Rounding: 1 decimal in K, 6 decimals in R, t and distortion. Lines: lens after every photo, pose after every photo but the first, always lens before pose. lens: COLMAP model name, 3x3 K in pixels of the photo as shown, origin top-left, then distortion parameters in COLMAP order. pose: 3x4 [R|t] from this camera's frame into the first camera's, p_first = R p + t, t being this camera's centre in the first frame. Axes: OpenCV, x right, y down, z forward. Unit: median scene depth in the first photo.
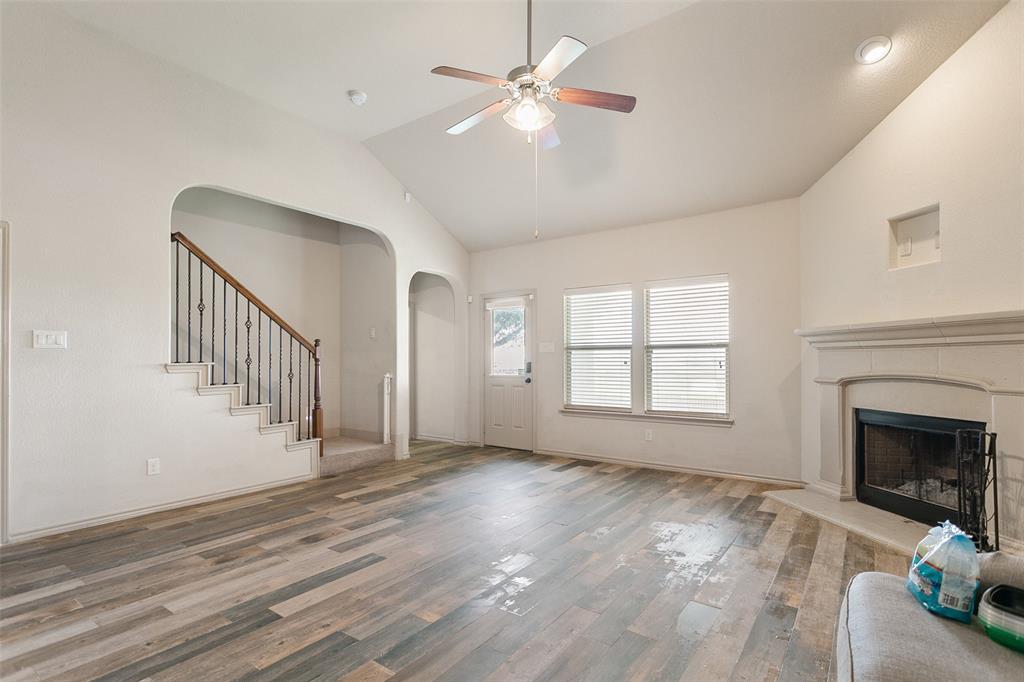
lens RADIAL K [[496.0, 0, 501.2], [0, 496.0, 356.2], [0, 0, 1]] dist [0.001317, 0.002049]
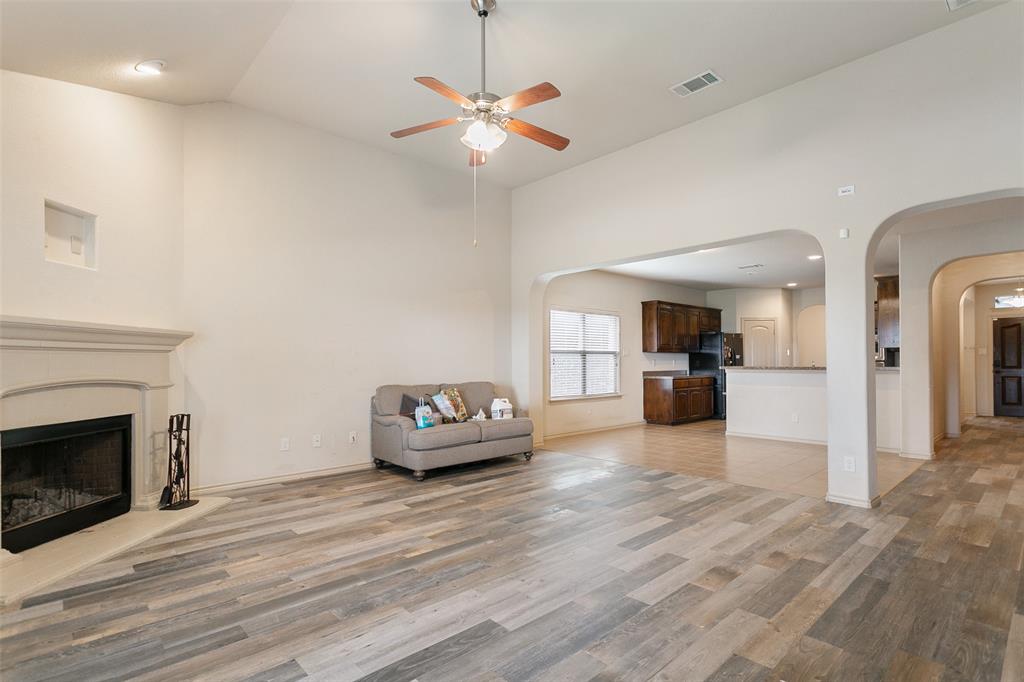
lens RADIAL K [[496.0, 0, 521.9], [0, 496.0, 355.6], [0, 0, 1]] dist [0.001317, 0.002049]
pose [[-0.986264, 0.010549, 0.164837, -0.169725], [0.007195, 0.999755, -0.020932, 0.015469], [-0.165017, -0.019458, -0.986099, 1.714385]]
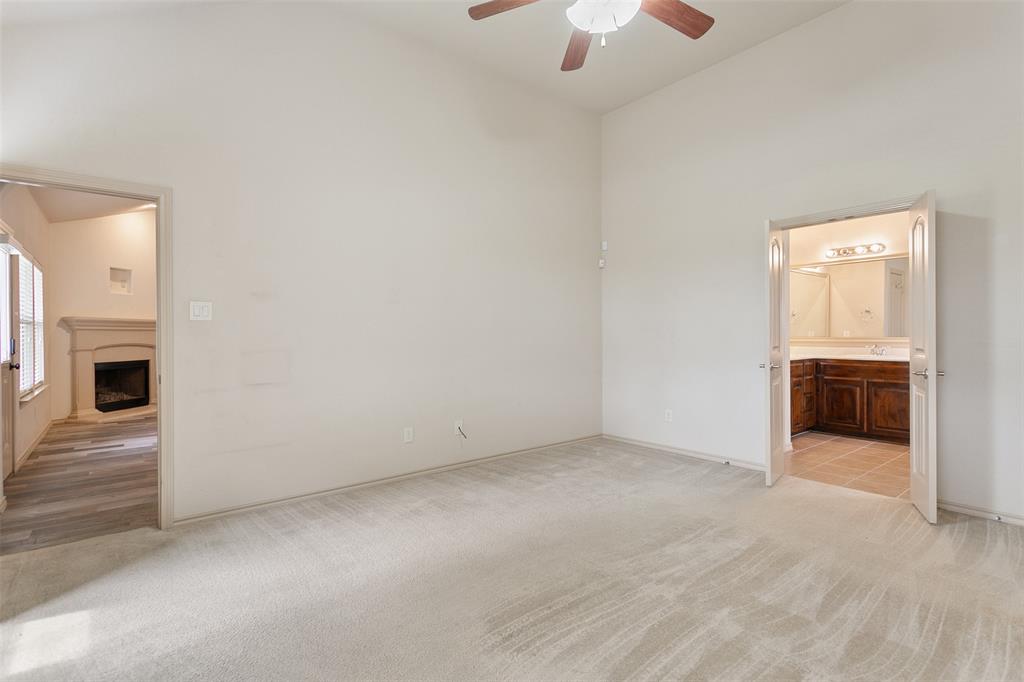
lens RADIAL K [[496.0, 0, 511.9], [0, 496.0, 335.2], [0, 0, 1]] dist [0.001317, 0.002049]
pose [[-0.969353, 0.003230, 0.245650, -1.312913], [0.002247, 0.999988, -0.004285, 0.014928], [-0.245661, -0.003601, -0.969349, 2.576115]]
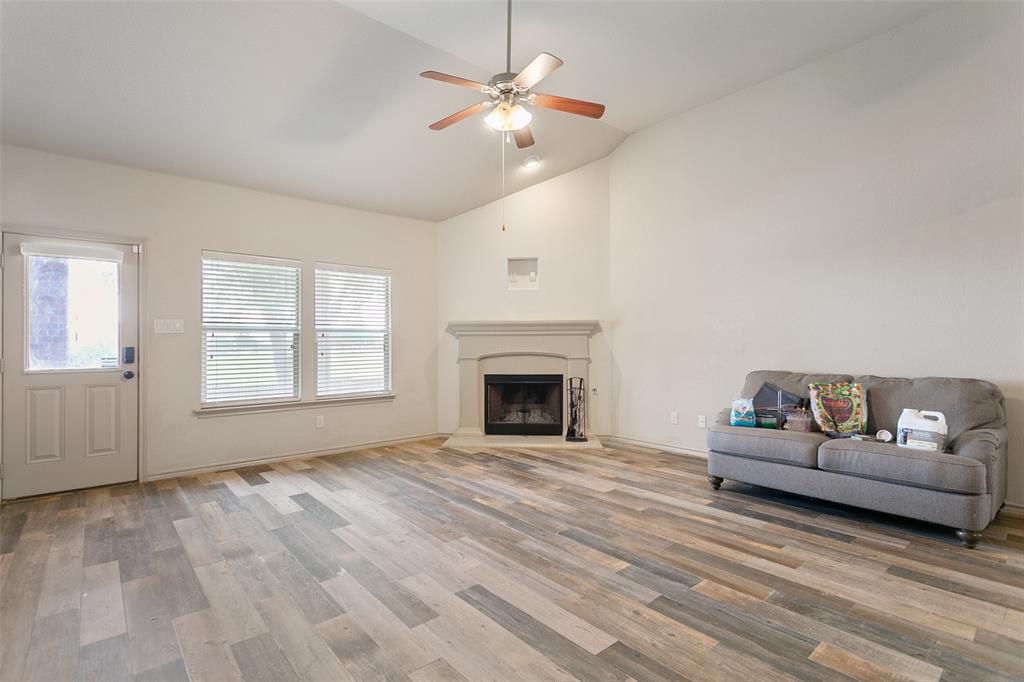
lens RADIAL K [[496.0, 0, 514.2], [0, 496.0, 342.9], [0, 0, 1]] dist [0.001317, 0.002049]
pose [[0.214355, 0.003750, 0.976749, -0.829499], [-0.003939, 0.999988, -0.002975, 0.010155], [-0.976748, -0.003209, 0.214367, 0.627413]]
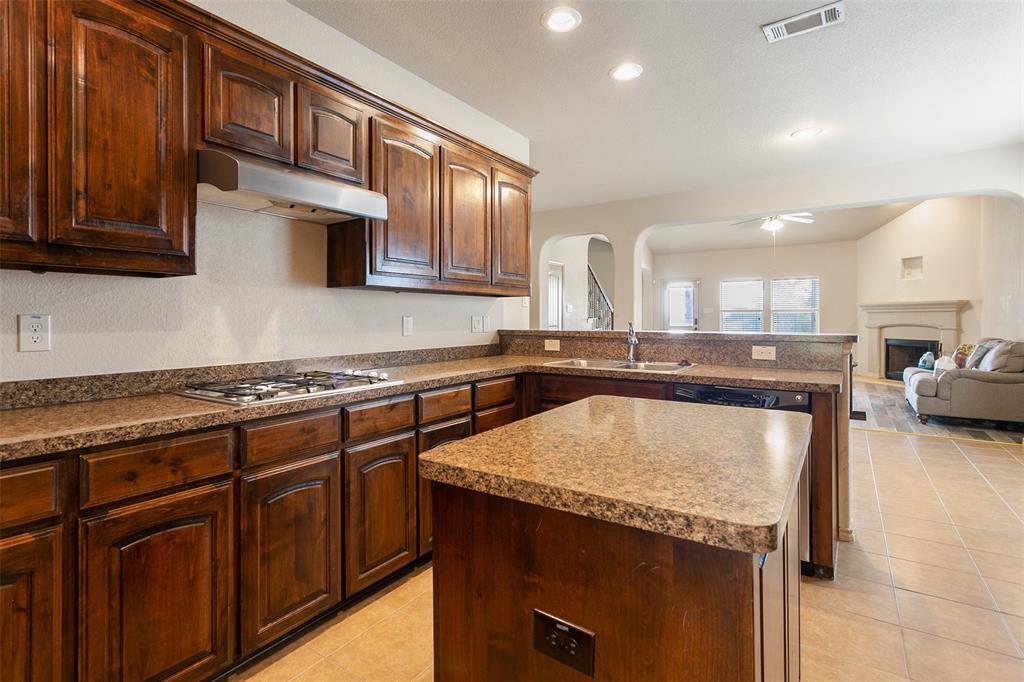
lens RADIAL K [[496.0, 0, 513.0], [0, 496.0, 319.8], [0, 0, 1]] dist [0.001317, 0.002049]
pose [[0.997471, 0.000123, 0.071070, -1.256321], [-0.000954, 0.999932, 0.011661, -0.007796], [-0.071064, -0.011699, 0.997403, -1.255638]]
